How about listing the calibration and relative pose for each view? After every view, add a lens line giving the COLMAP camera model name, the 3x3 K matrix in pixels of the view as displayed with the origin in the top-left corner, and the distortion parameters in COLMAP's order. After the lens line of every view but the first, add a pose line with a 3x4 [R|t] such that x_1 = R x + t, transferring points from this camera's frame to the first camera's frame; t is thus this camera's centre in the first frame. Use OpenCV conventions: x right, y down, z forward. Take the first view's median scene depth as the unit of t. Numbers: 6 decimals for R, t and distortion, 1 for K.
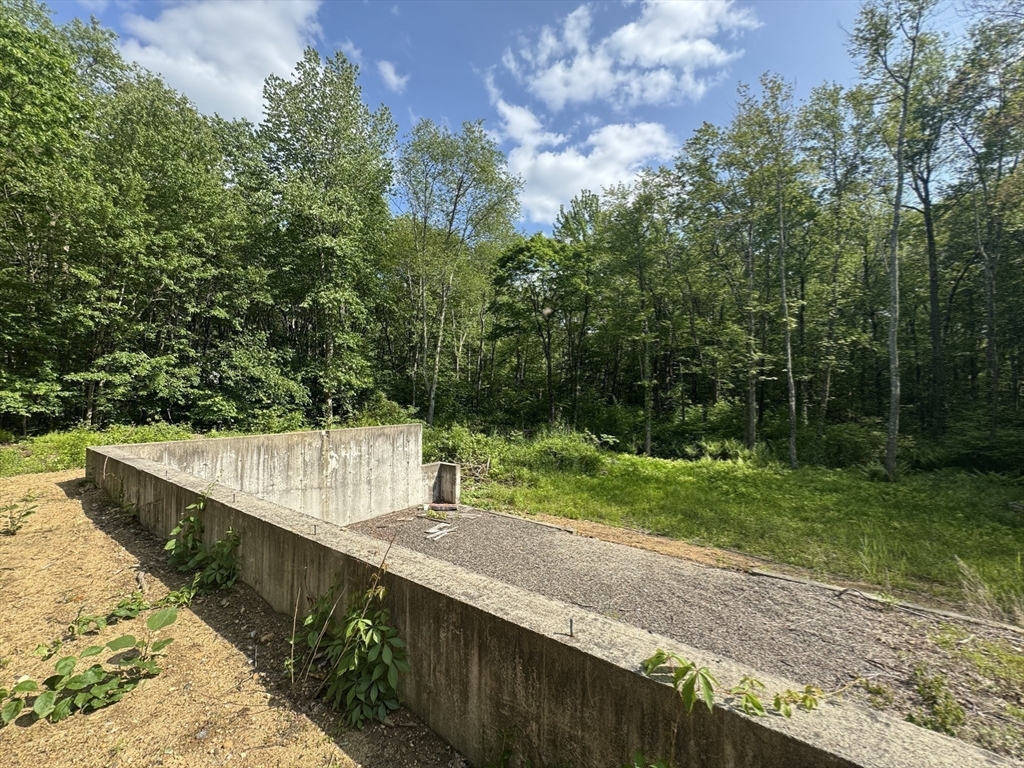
lens RADIAL K [[406.9, 0, 511.3], [0, 406.9, 386.0], [0, 0, 1]] dist [-0.006301, 0.000837]
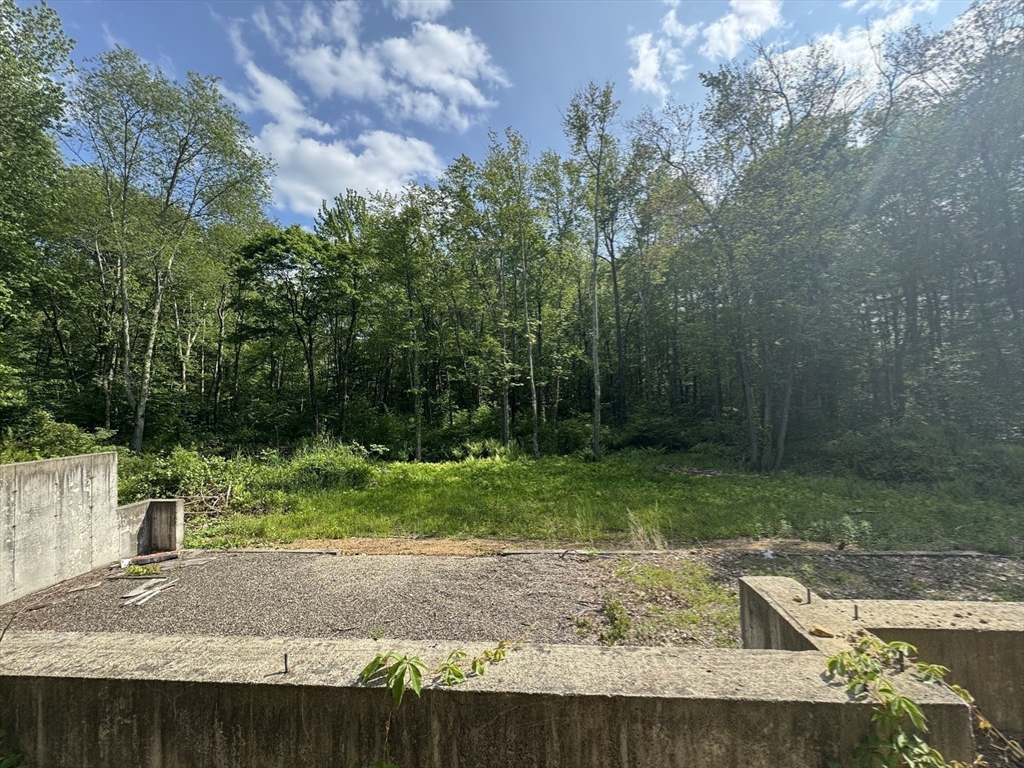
lens RADIAL K [[406.9, 0, 514.8], [0, 406.9, 385.2], [0, 0, 1]] dist [-0.006301, 0.000837]
pose [[0.855361, -0.012963, 0.517871, 0.015218], [0.023696, 0.999620, -0.014117, -0.000570], [-0.517491, 0.024346, 0.855342, -0.007572]]
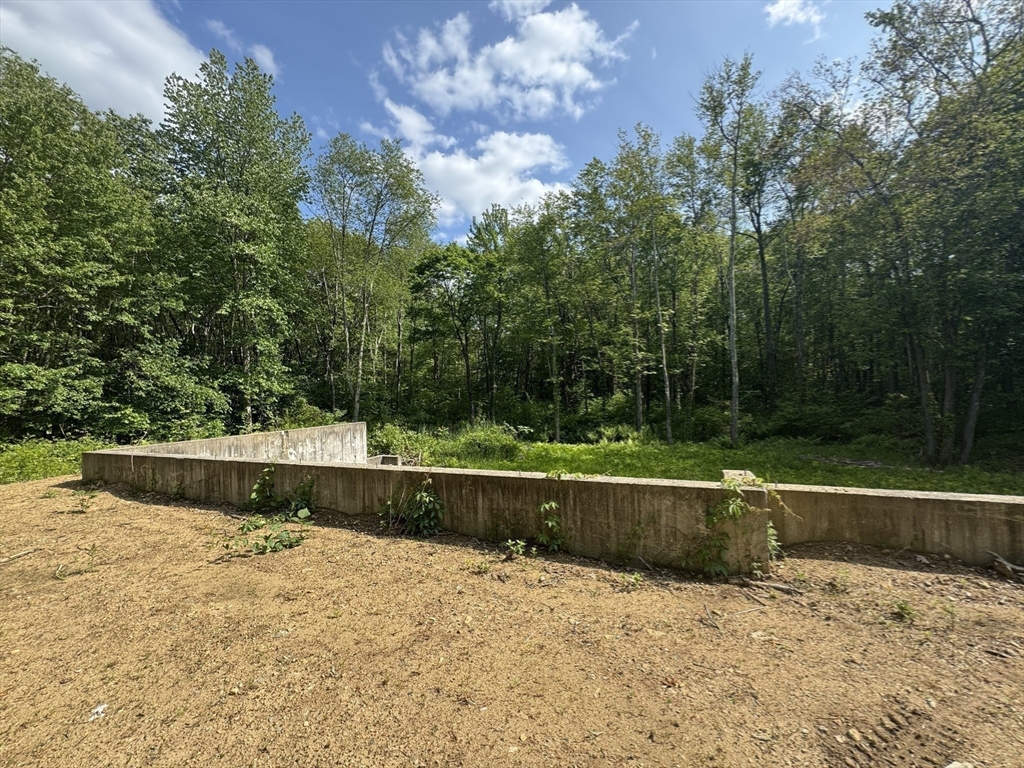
lens RADIAL K [[446.1, 0, 501.4], [0, 446.1, 387.5], [0, 0, 1]] dist [-0.004672, -0.000083]
pose [[0.980645, -0.035441, 0.192559, -0.062597], [0.034998, 0.999371, 0.005699, 0.001947], [-0.192640, 0.001150, 0.981269, -0.225351]]
